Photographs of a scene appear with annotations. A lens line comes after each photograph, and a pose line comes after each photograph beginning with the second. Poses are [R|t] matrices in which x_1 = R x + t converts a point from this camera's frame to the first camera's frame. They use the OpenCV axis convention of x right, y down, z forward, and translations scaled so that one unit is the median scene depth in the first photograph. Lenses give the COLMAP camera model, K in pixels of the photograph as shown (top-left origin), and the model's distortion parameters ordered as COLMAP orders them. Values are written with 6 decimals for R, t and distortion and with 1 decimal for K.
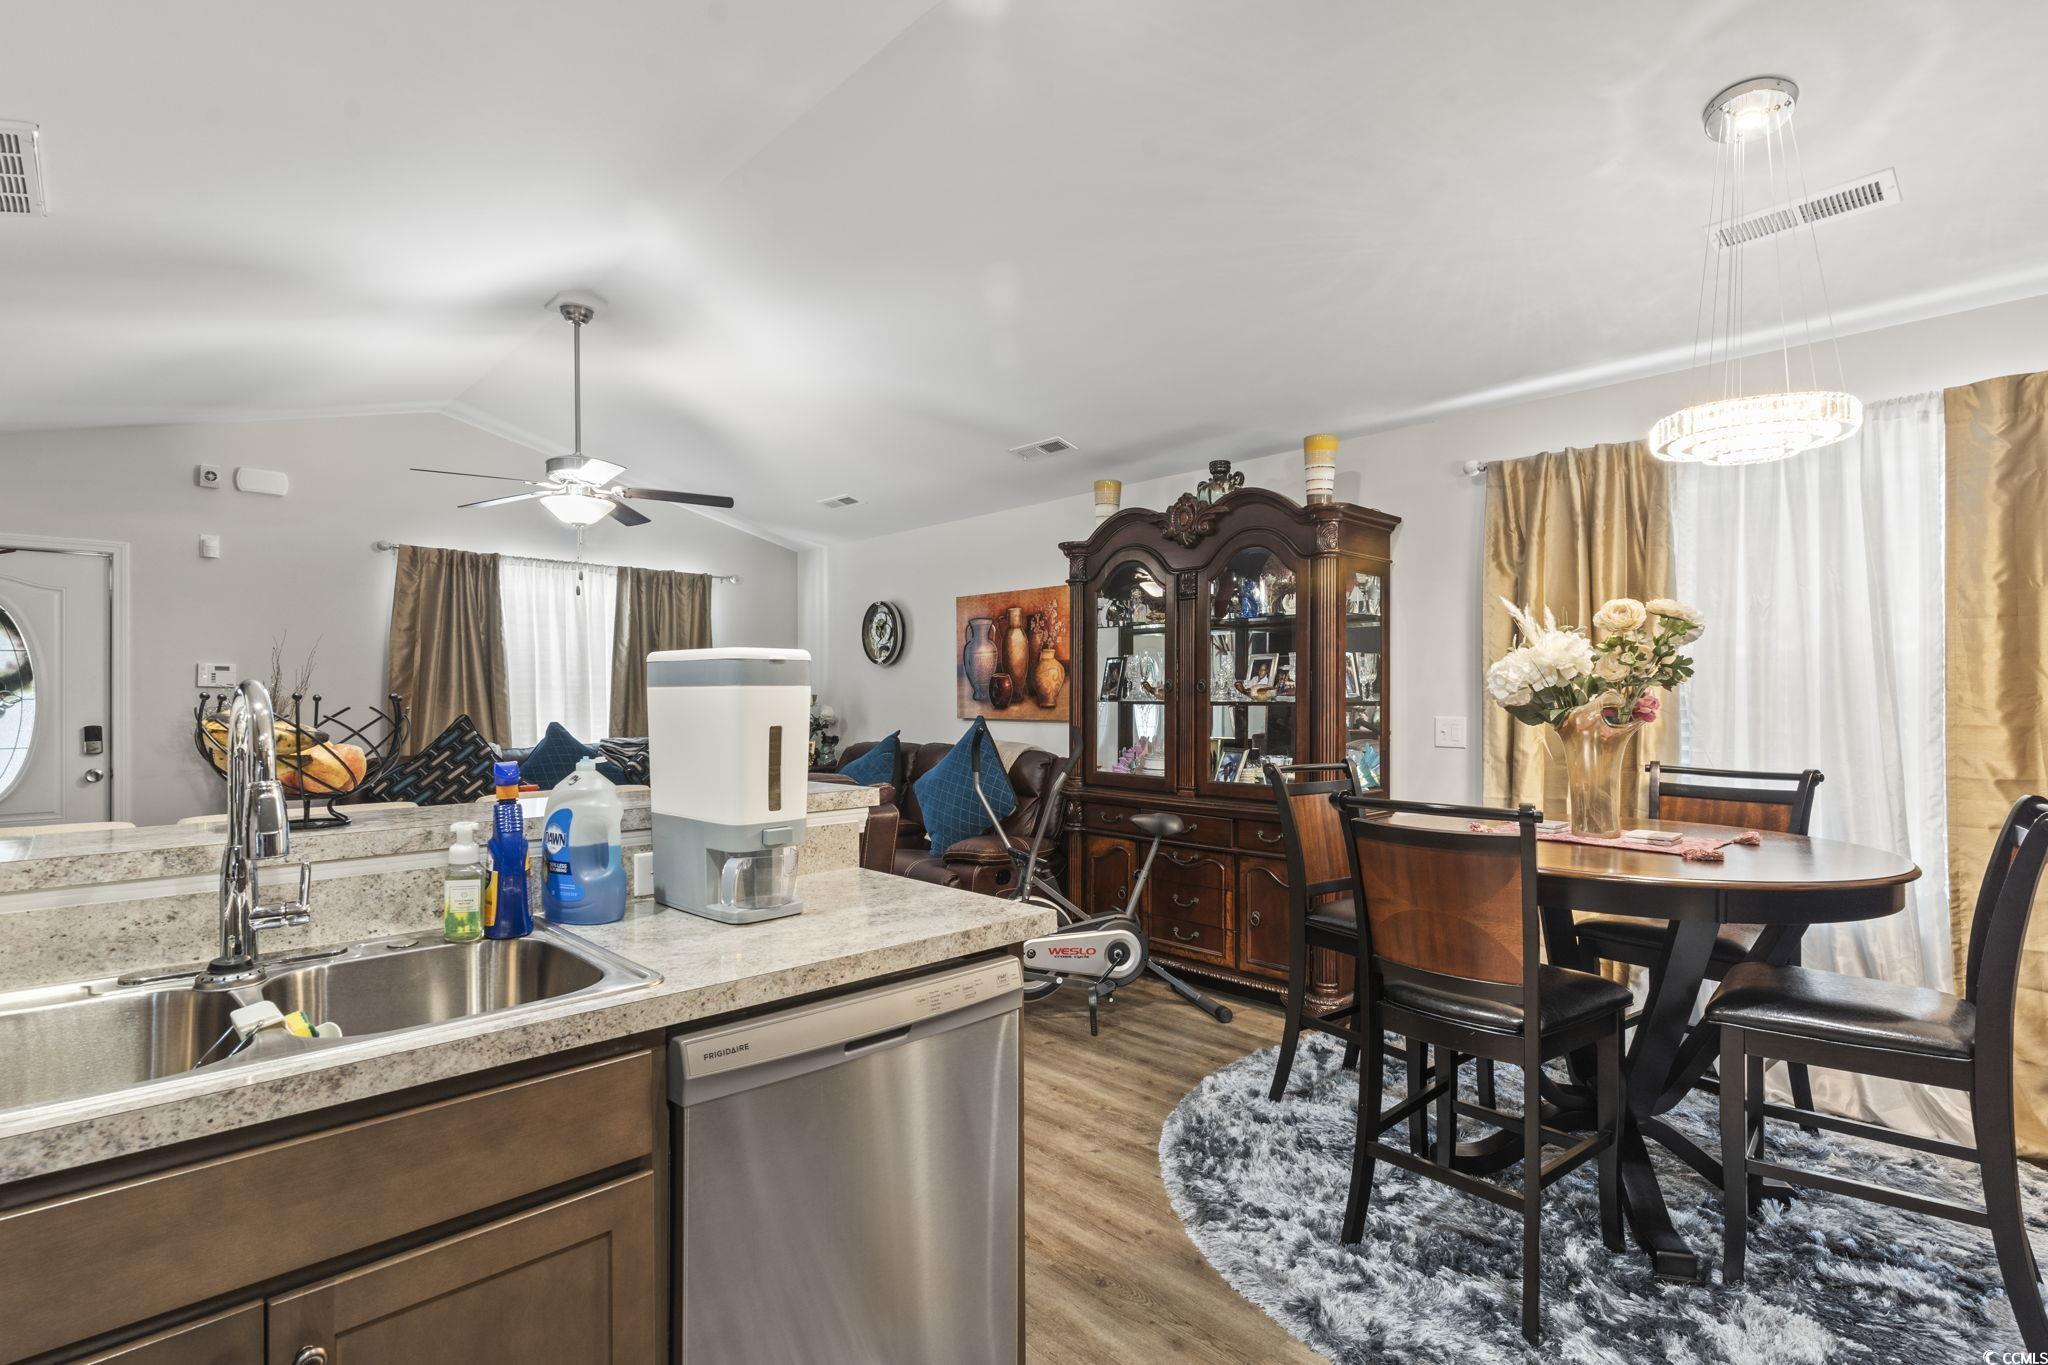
lens RADIAL K [[976.6, 0, 1022.4], [0, 976.6, 691.8], [0, 0, 1]] dist [-0.001844, 0.001749]
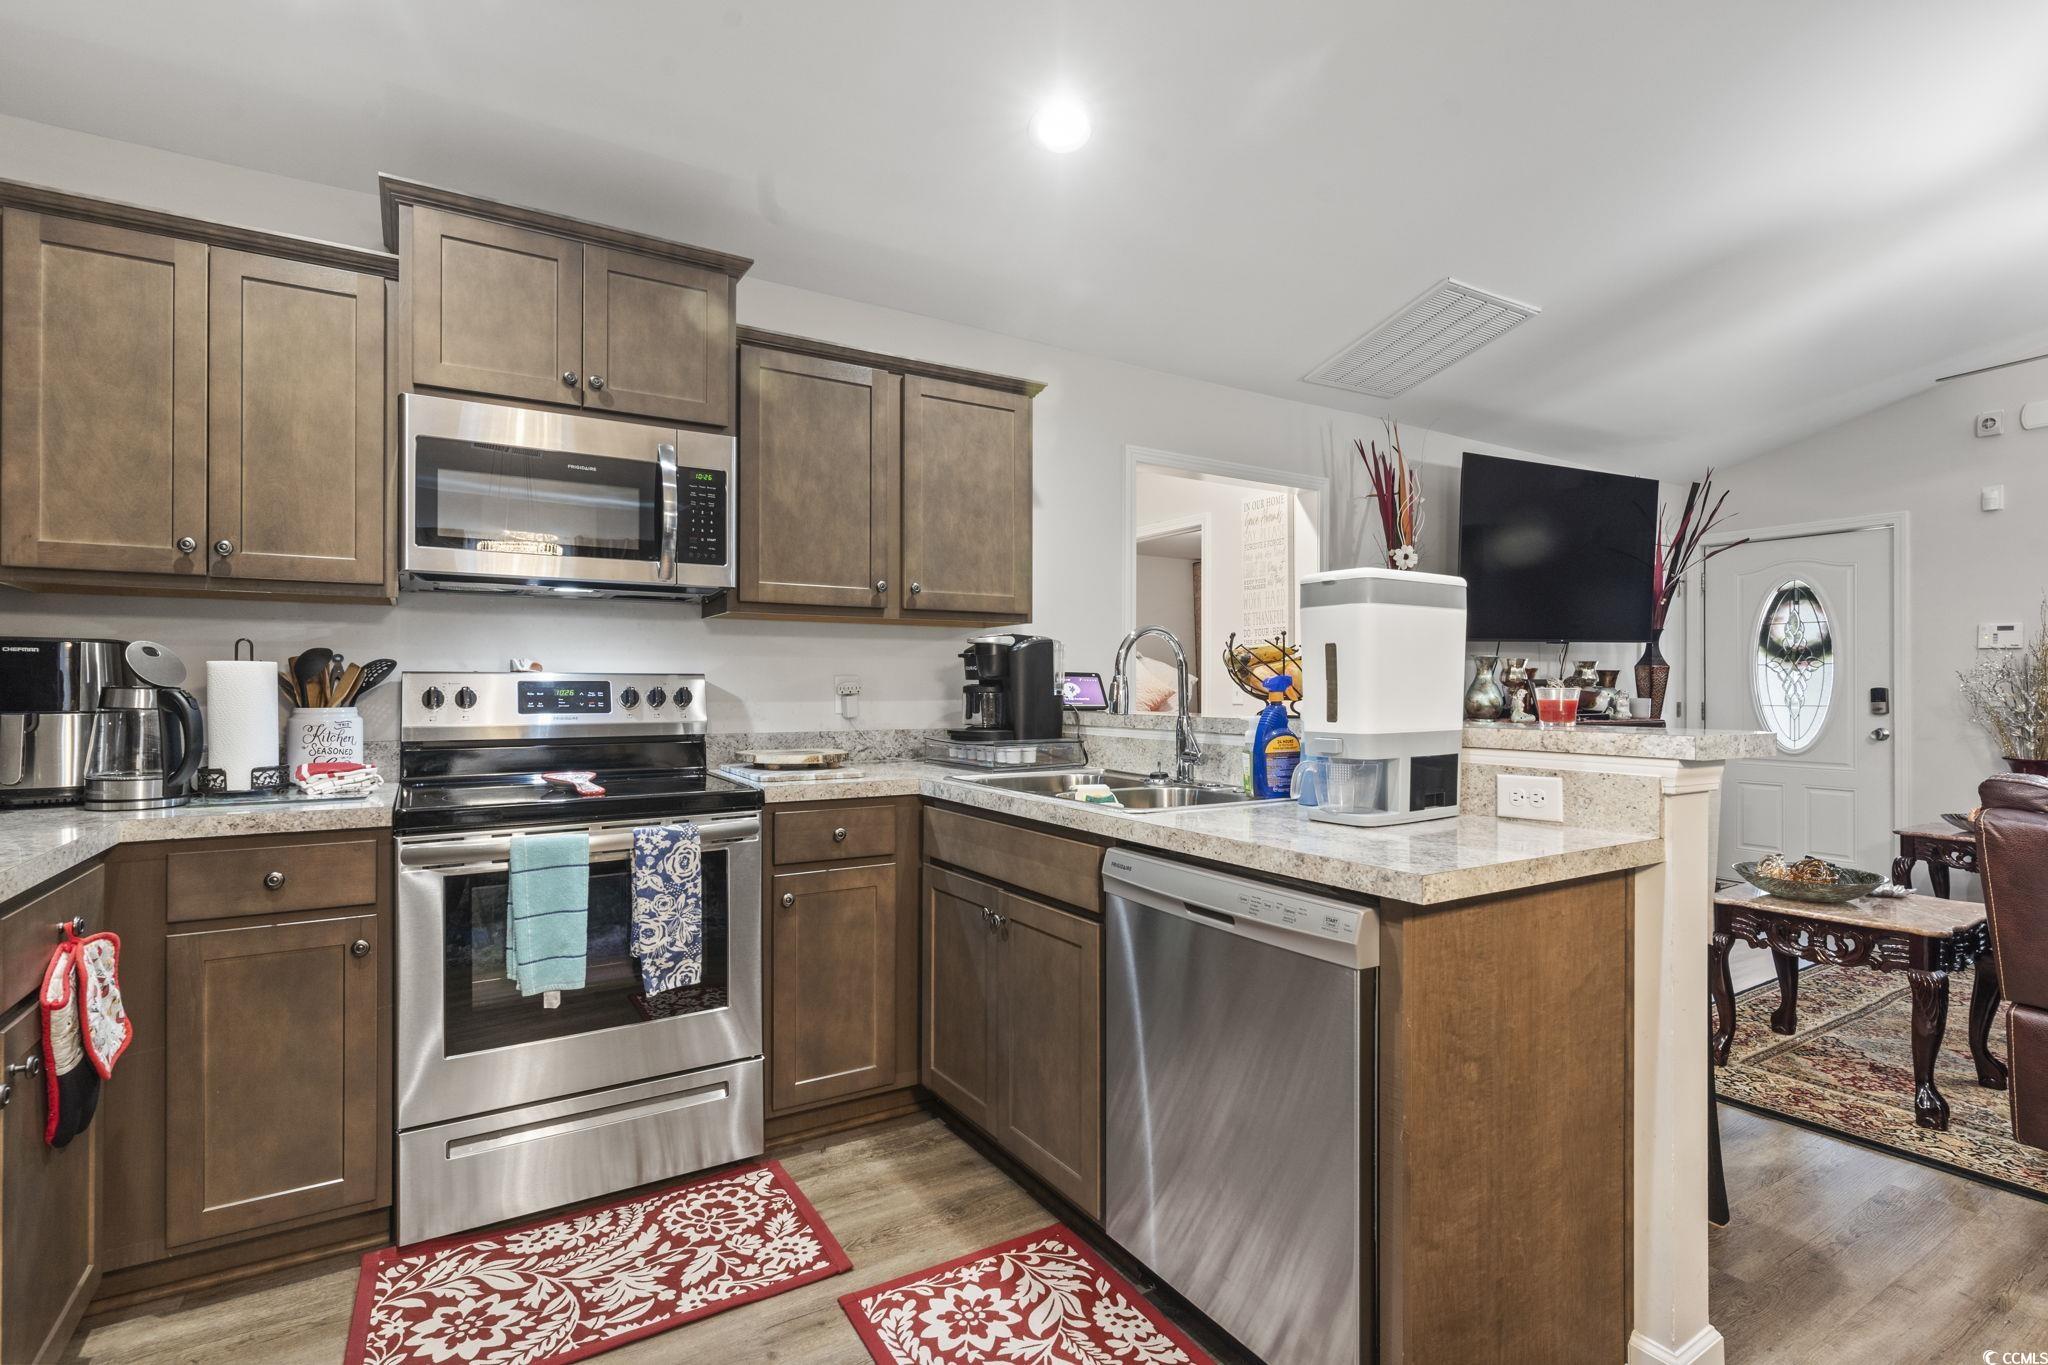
lens RADIAL K [[976.6, 0, 1018.5], [0, 976.6, 681.0], [0, 0, 1]] dist [-0.001844, 0.001749]
pose [[-0.209914, -0.002543, -0.977716, 0.870495], [0.004181, 0.999985, -0.003498, 0.079864], [0.977711, -0.004822, -0.209901, 0.896382]]
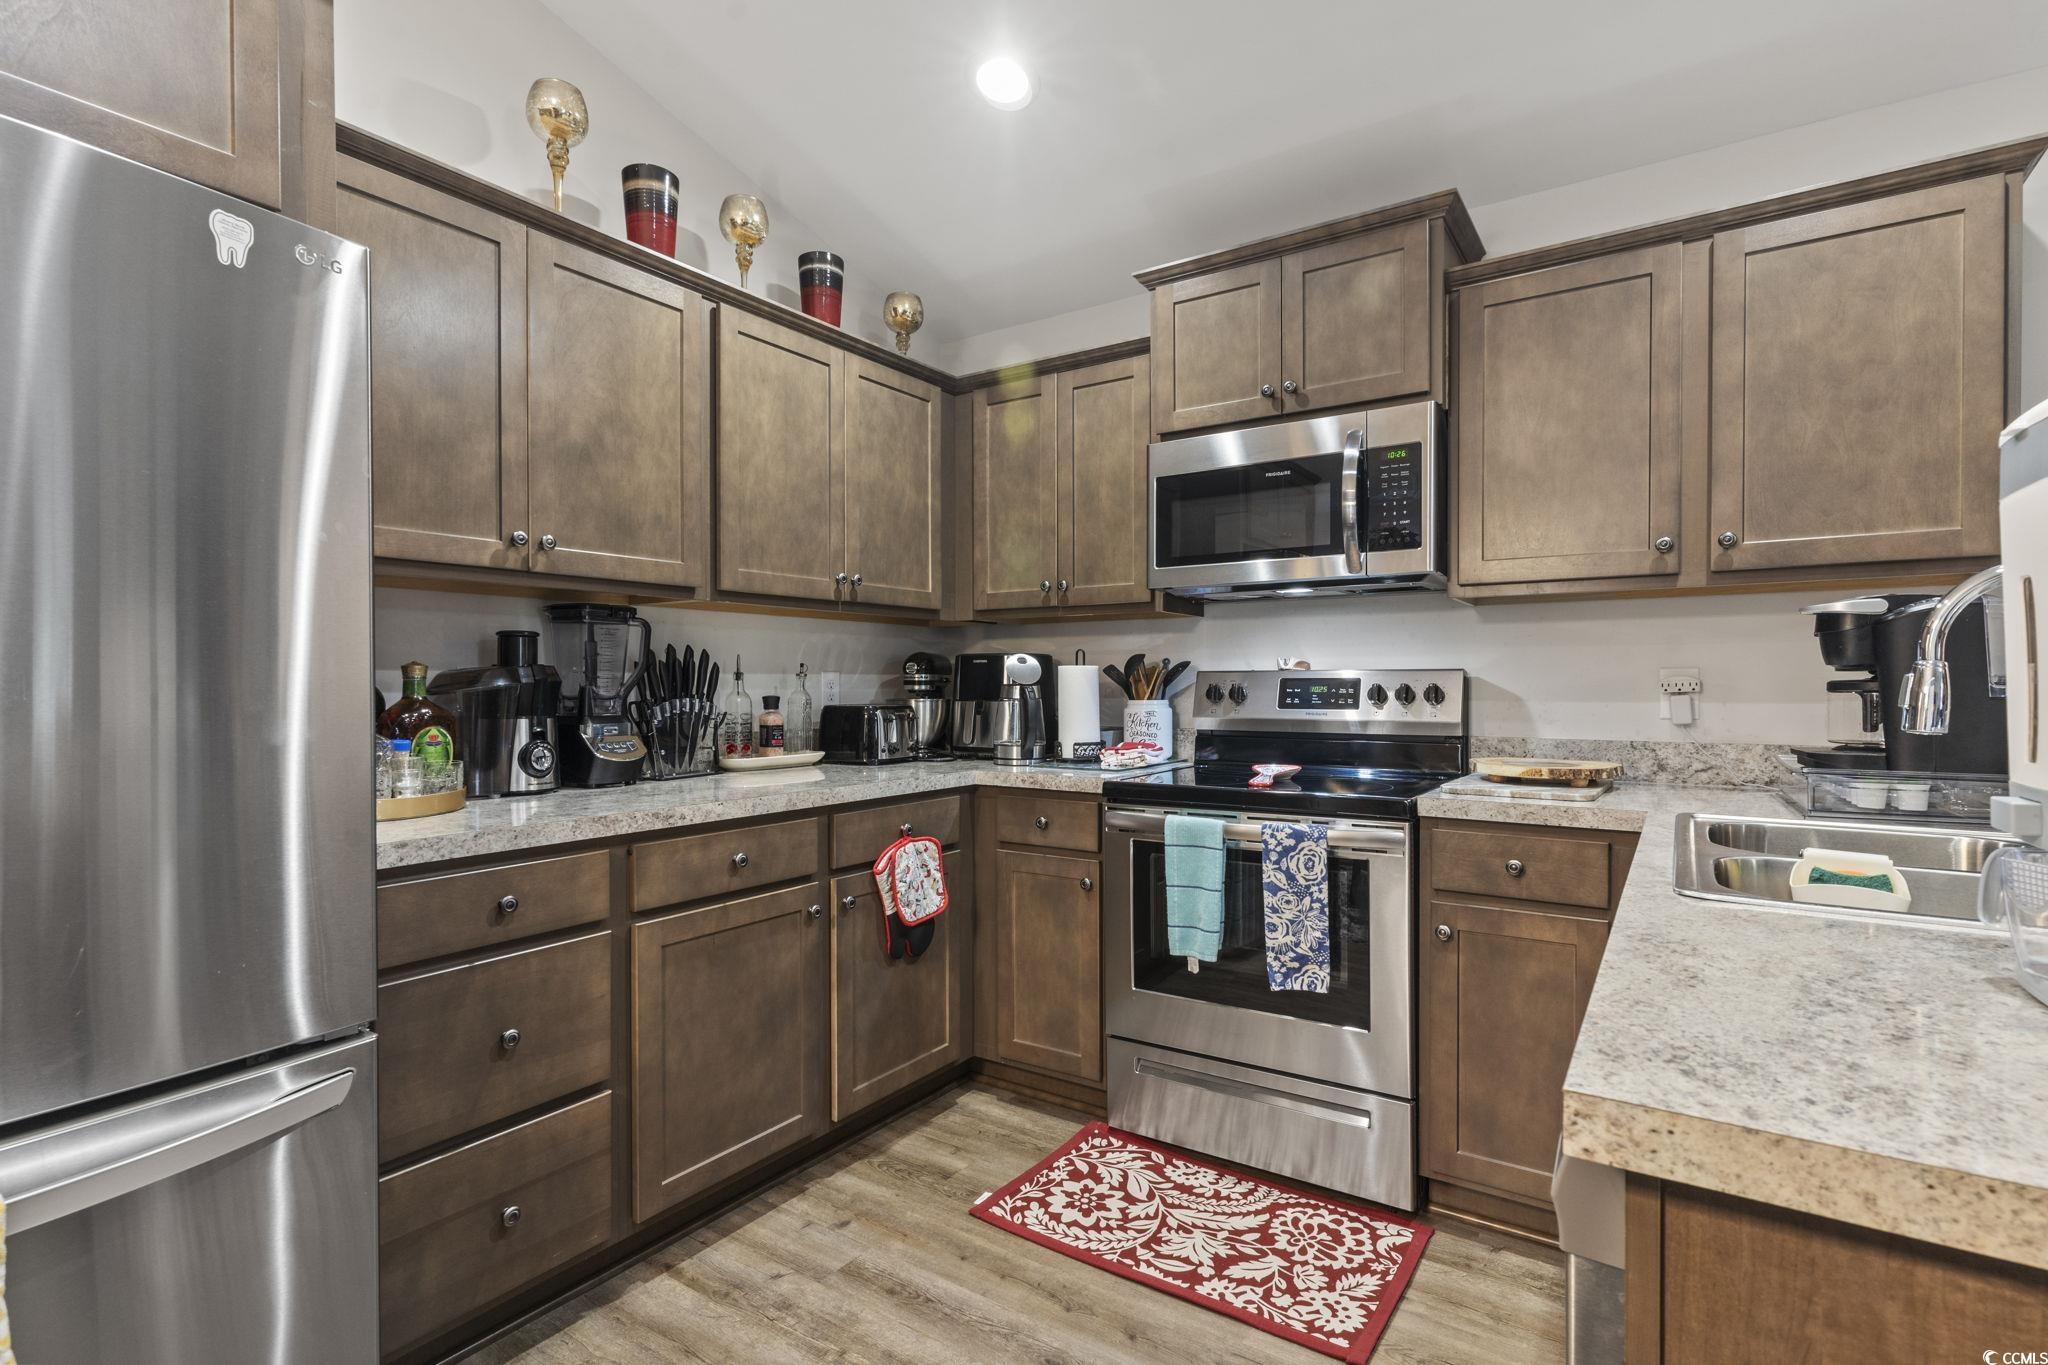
lens RADIAL K [[976.6, 0, 1011.8], [0, 976.6, 692.2], [0, 0, 1]] dist [-0.001844, 0.001749]
pose [[-0.978163, 0.006708, -0.207729, 0.313168], [0.006032, 0.999974, 0.003890, 0.085561], [0.207750, 0.002553, -0.978179, 1.353341]]
